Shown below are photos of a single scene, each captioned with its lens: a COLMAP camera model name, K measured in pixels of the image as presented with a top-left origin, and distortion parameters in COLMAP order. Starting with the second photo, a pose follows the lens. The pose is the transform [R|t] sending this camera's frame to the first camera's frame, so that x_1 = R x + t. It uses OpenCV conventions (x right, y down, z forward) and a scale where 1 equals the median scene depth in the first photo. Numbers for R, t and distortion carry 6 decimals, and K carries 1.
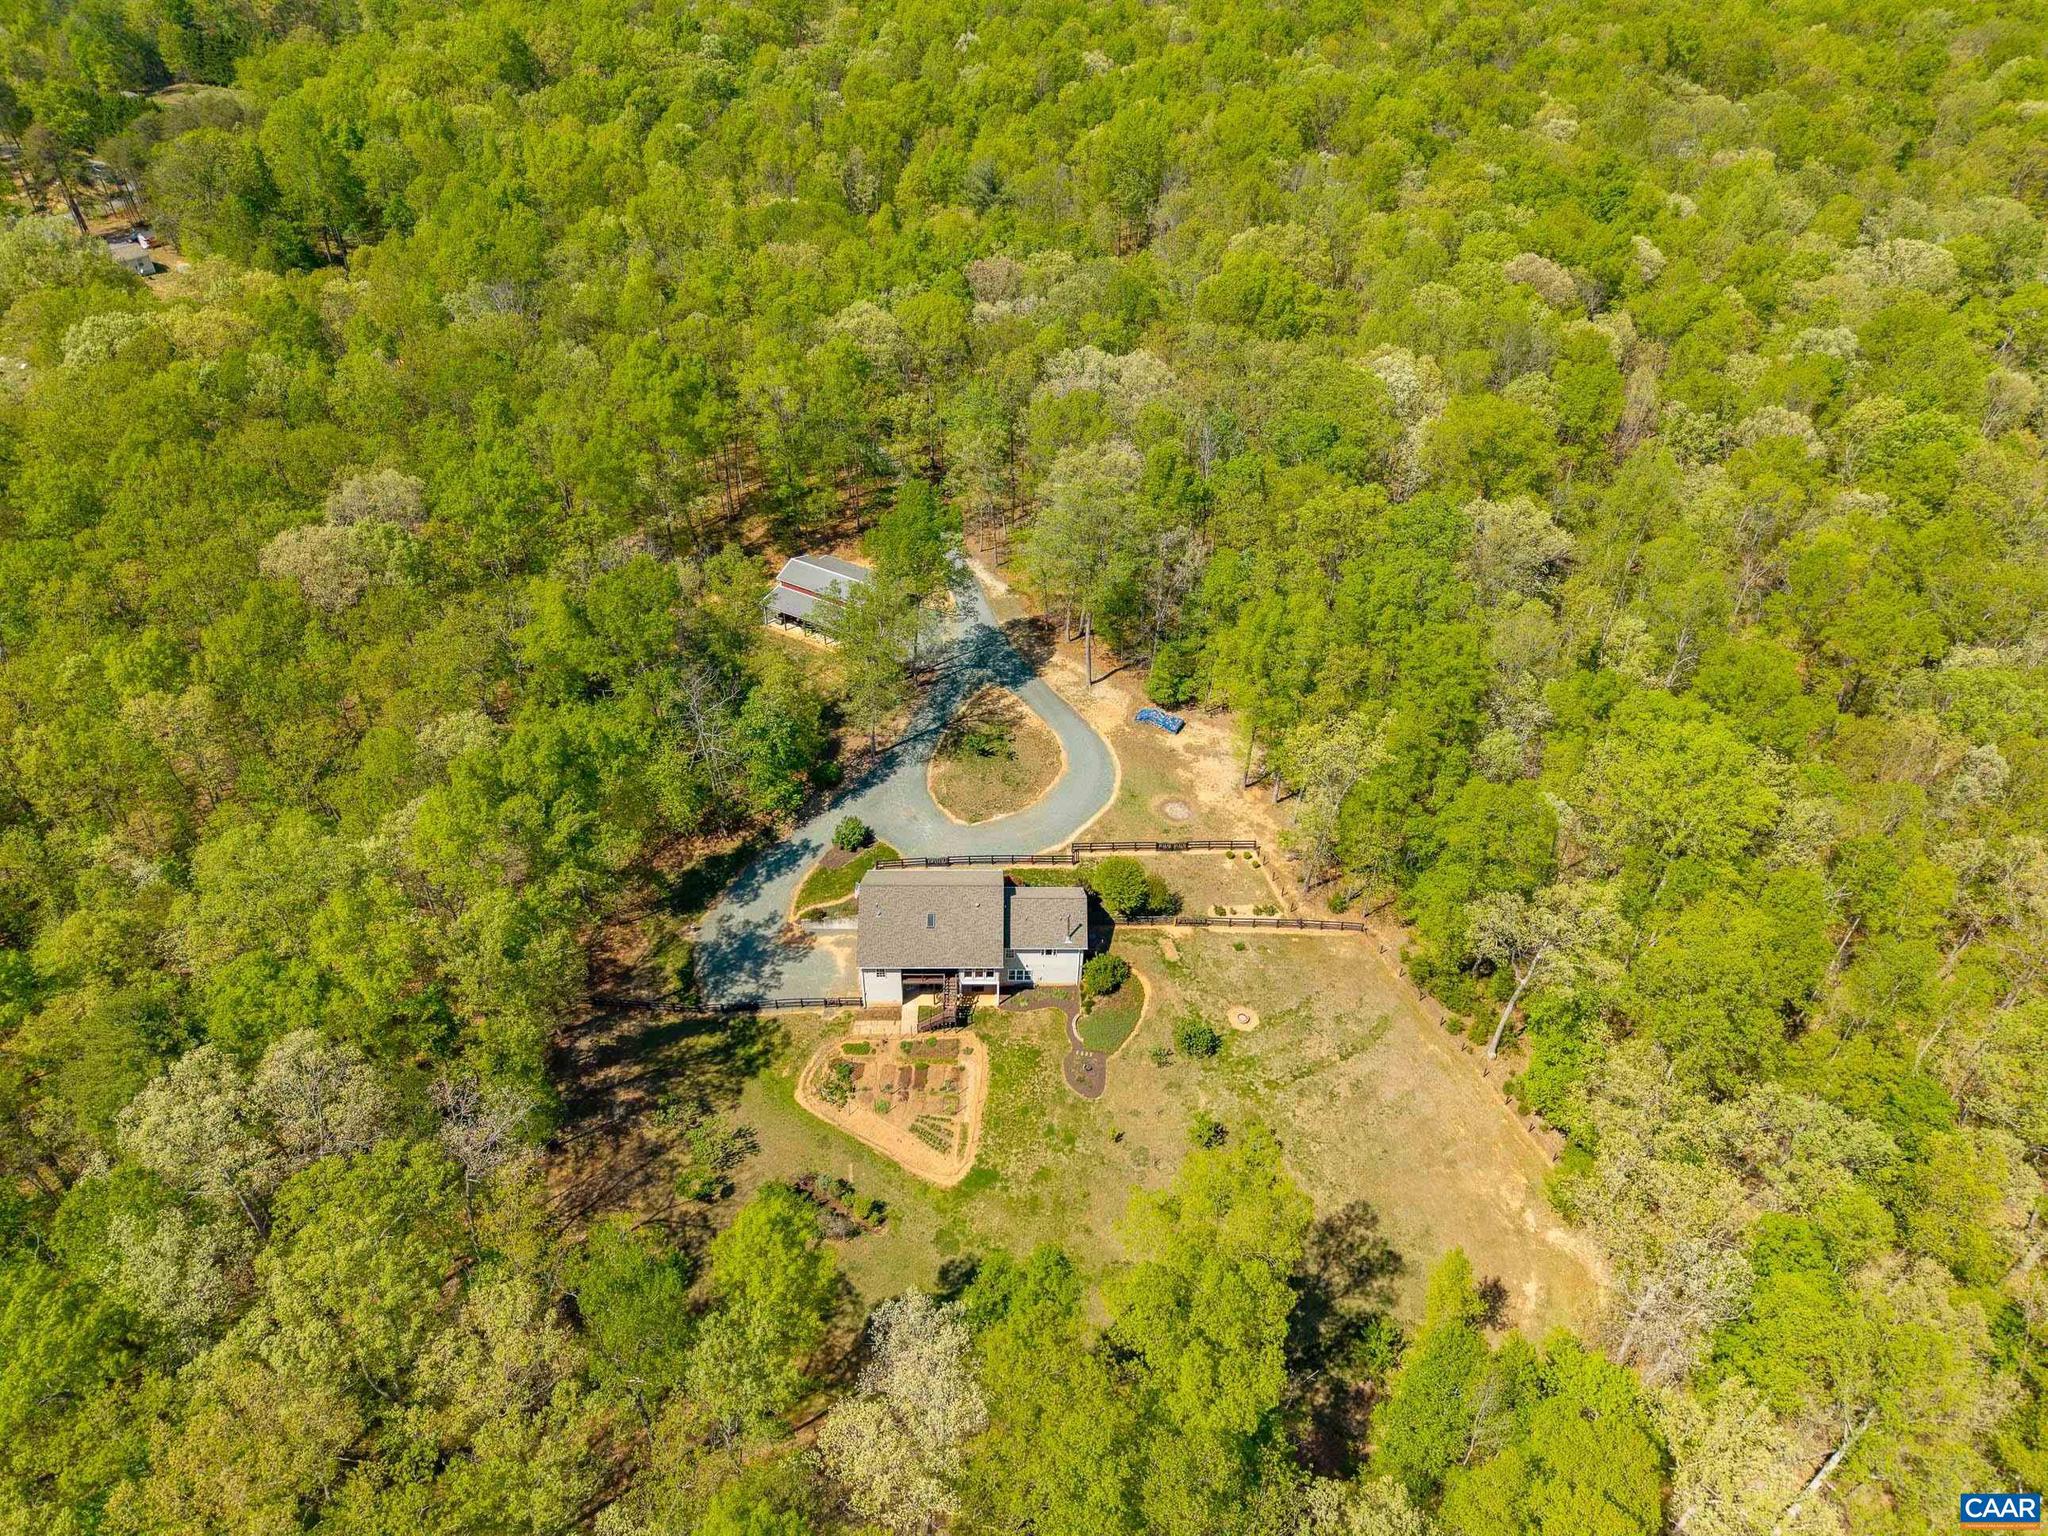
lens RADIAL K [[1386.6, 0, 1030.5], [0, 1386.6, 769.0], [0, 0, 1]] dist [0.005267, -0.007412]
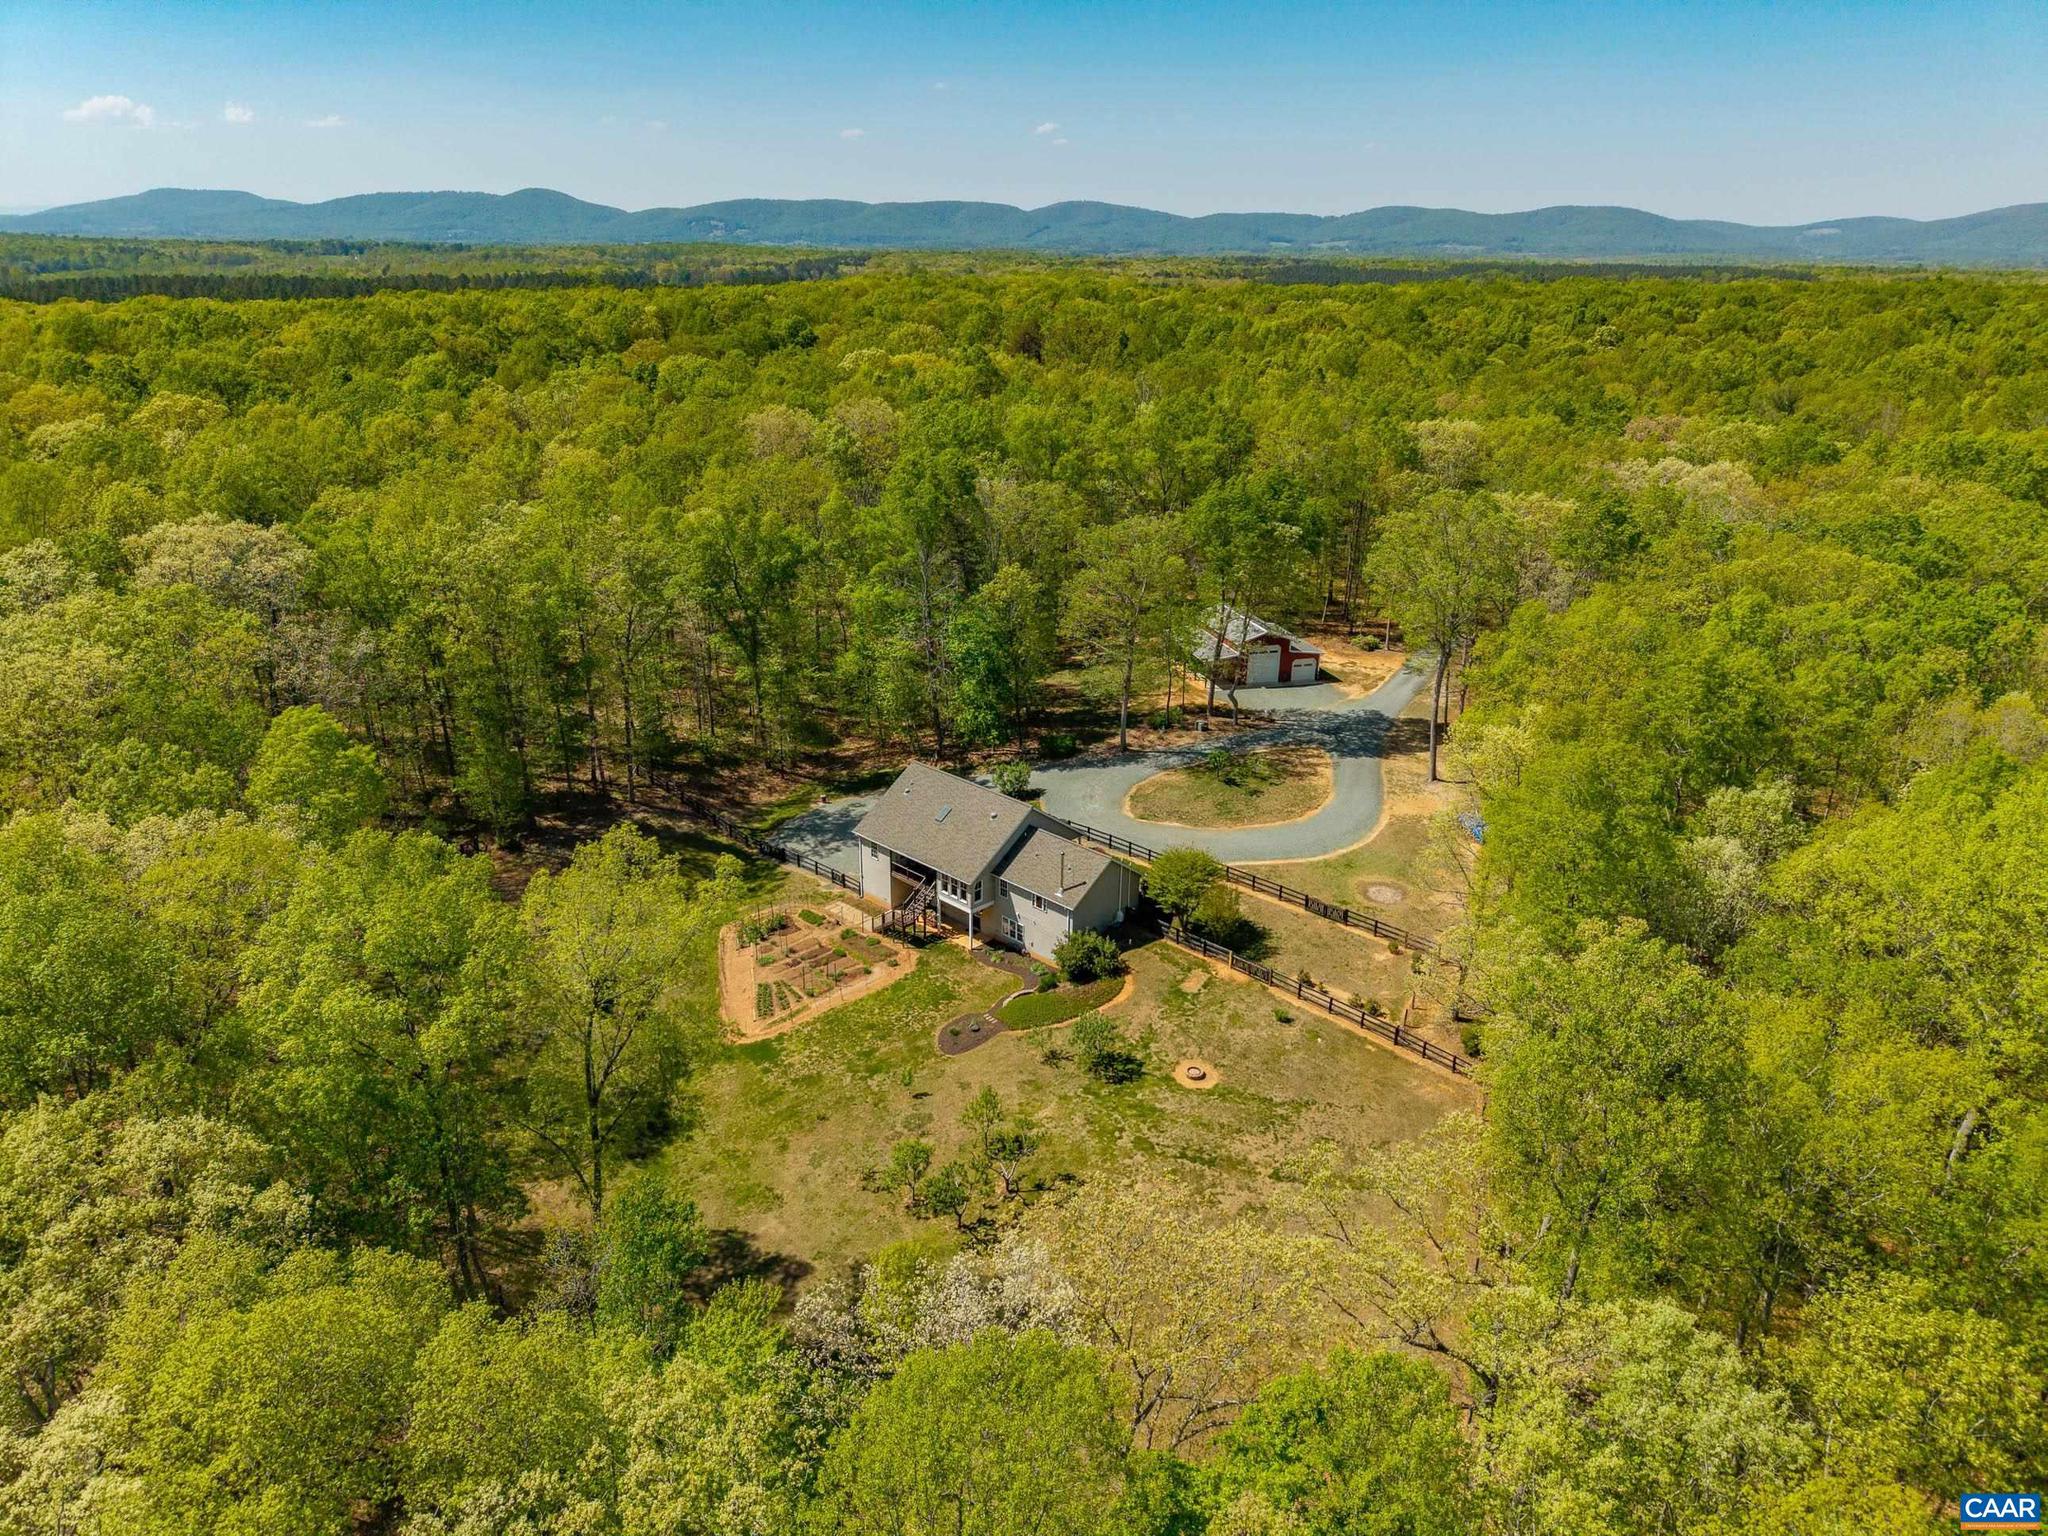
lens RADIAL K [[1386.6, 0, 995.8], [0, 1386.6, 724.5], [0, 0, 1]] dist [0.005267, -0.007412]
pose [[0.691255, 0.221834, -0.687719, 0.478766], [-0.443698, 0.881477, -0.161646, 0.171388], [0.570350, 0.416878, 0.707753, 0.379810]]
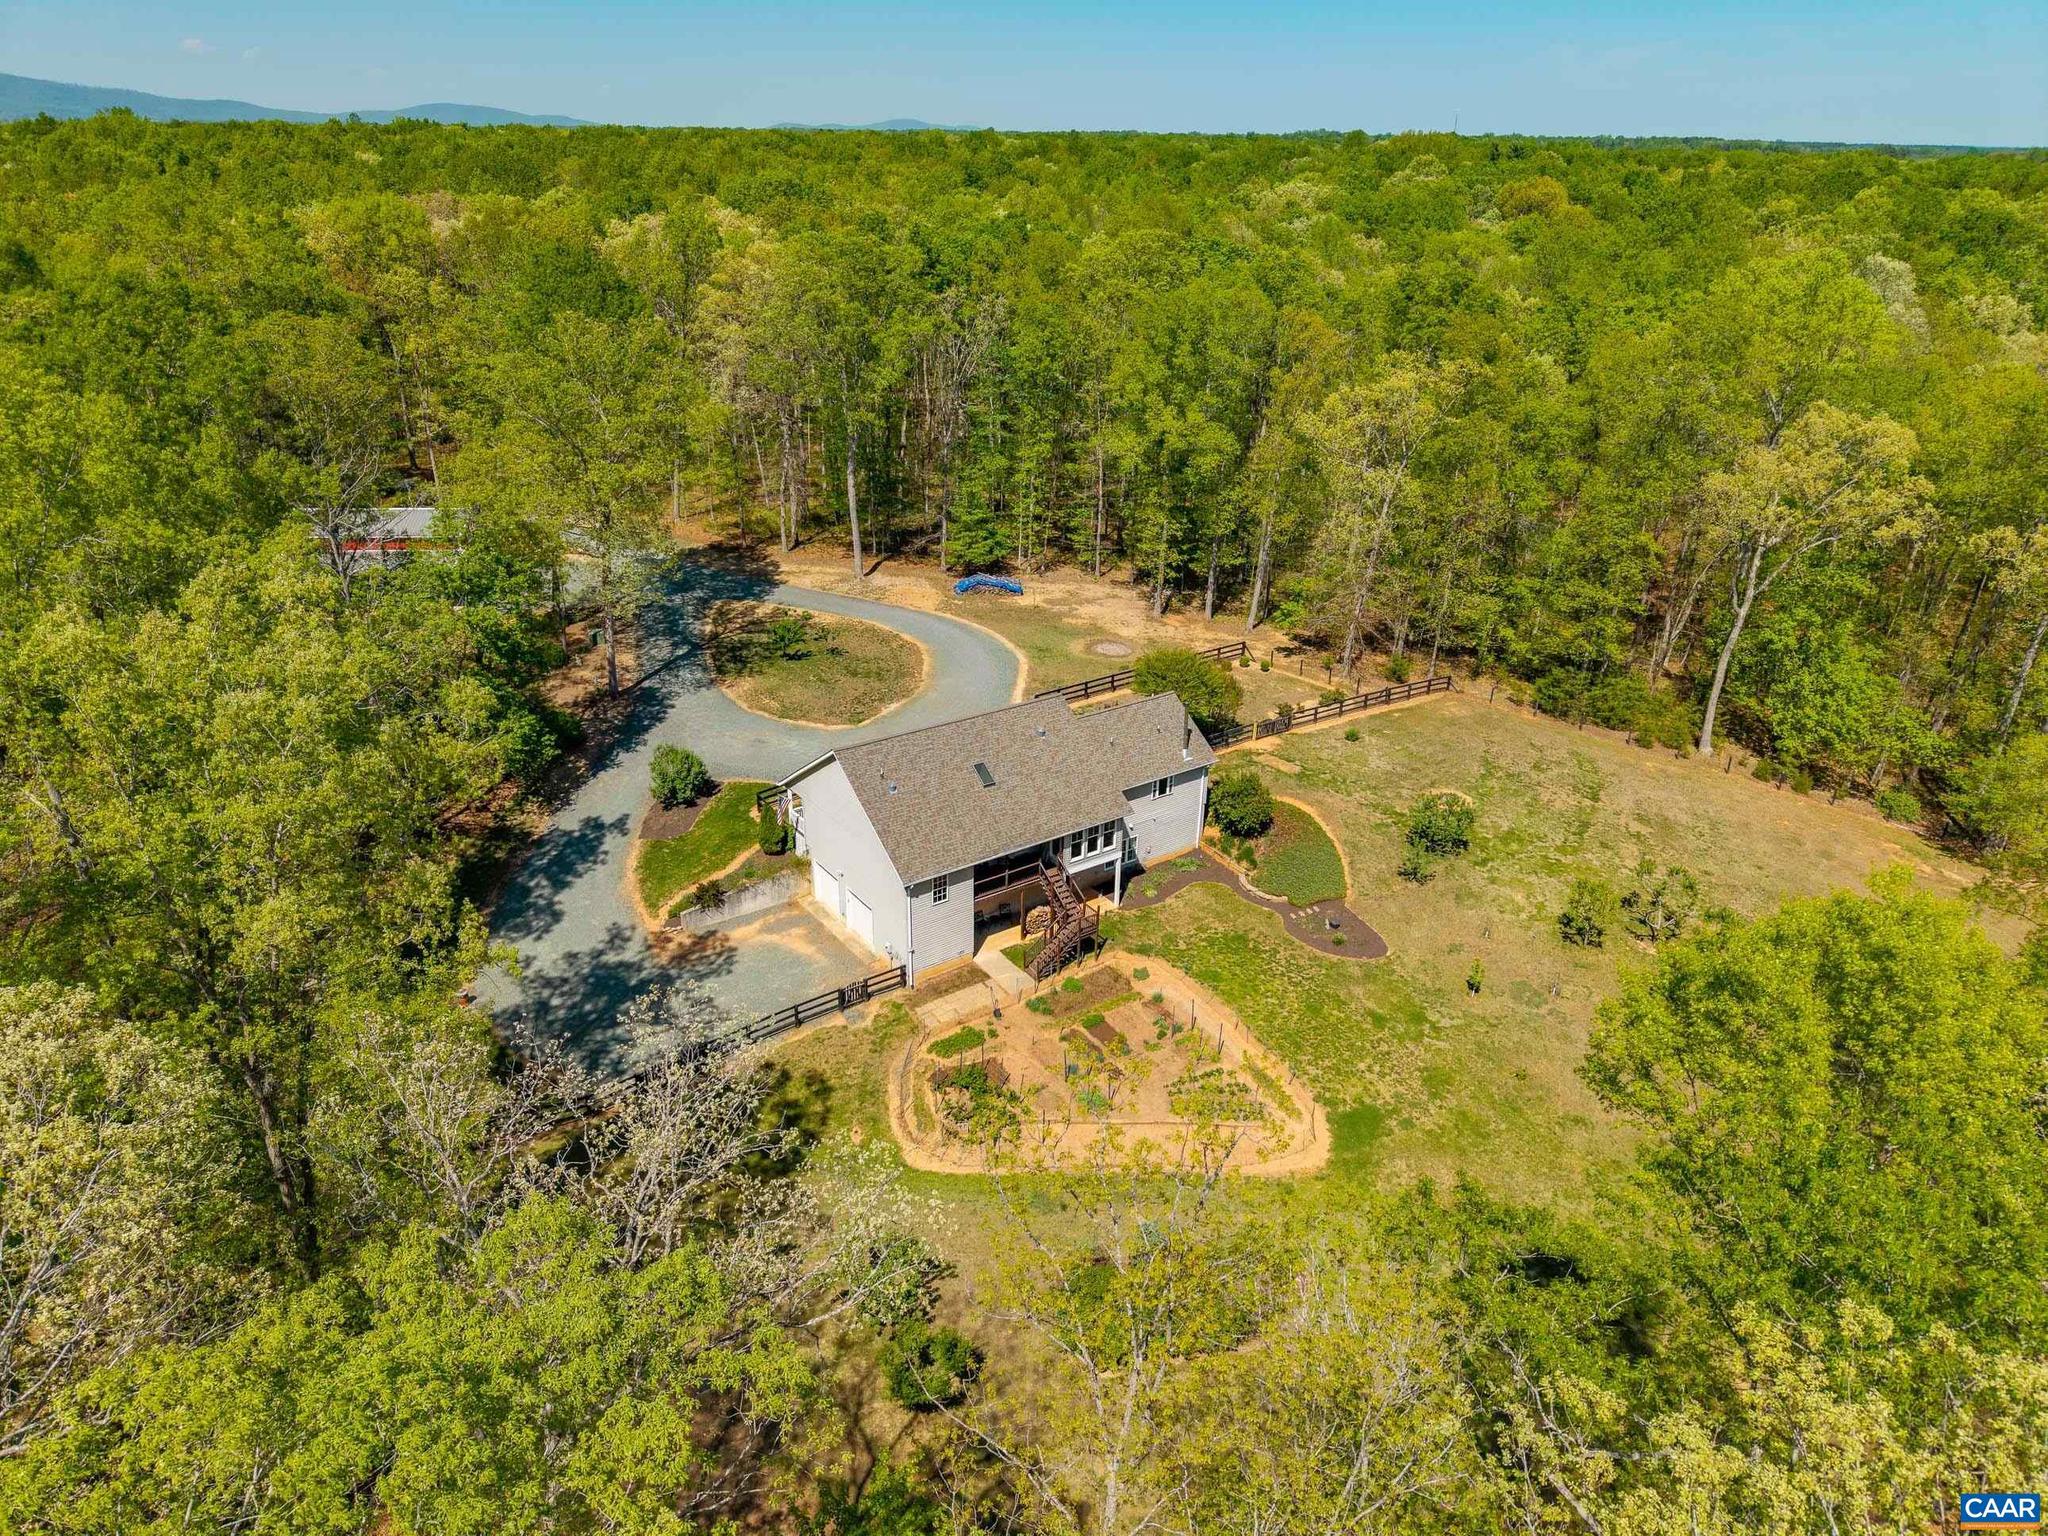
lens RADIAL K [[1386.6, 0, 1027.7], [0, 1386.6, 767.0], [0, 0, 1]] dist [0.005267, -0.007412]
pose [[0.829220, -0.244275, 0.502716, -0.302620], [0.352250, 0.926732, -0.130720, 0.170662], [-0.433952, 0.285477, 0.854511, 0.506576]]
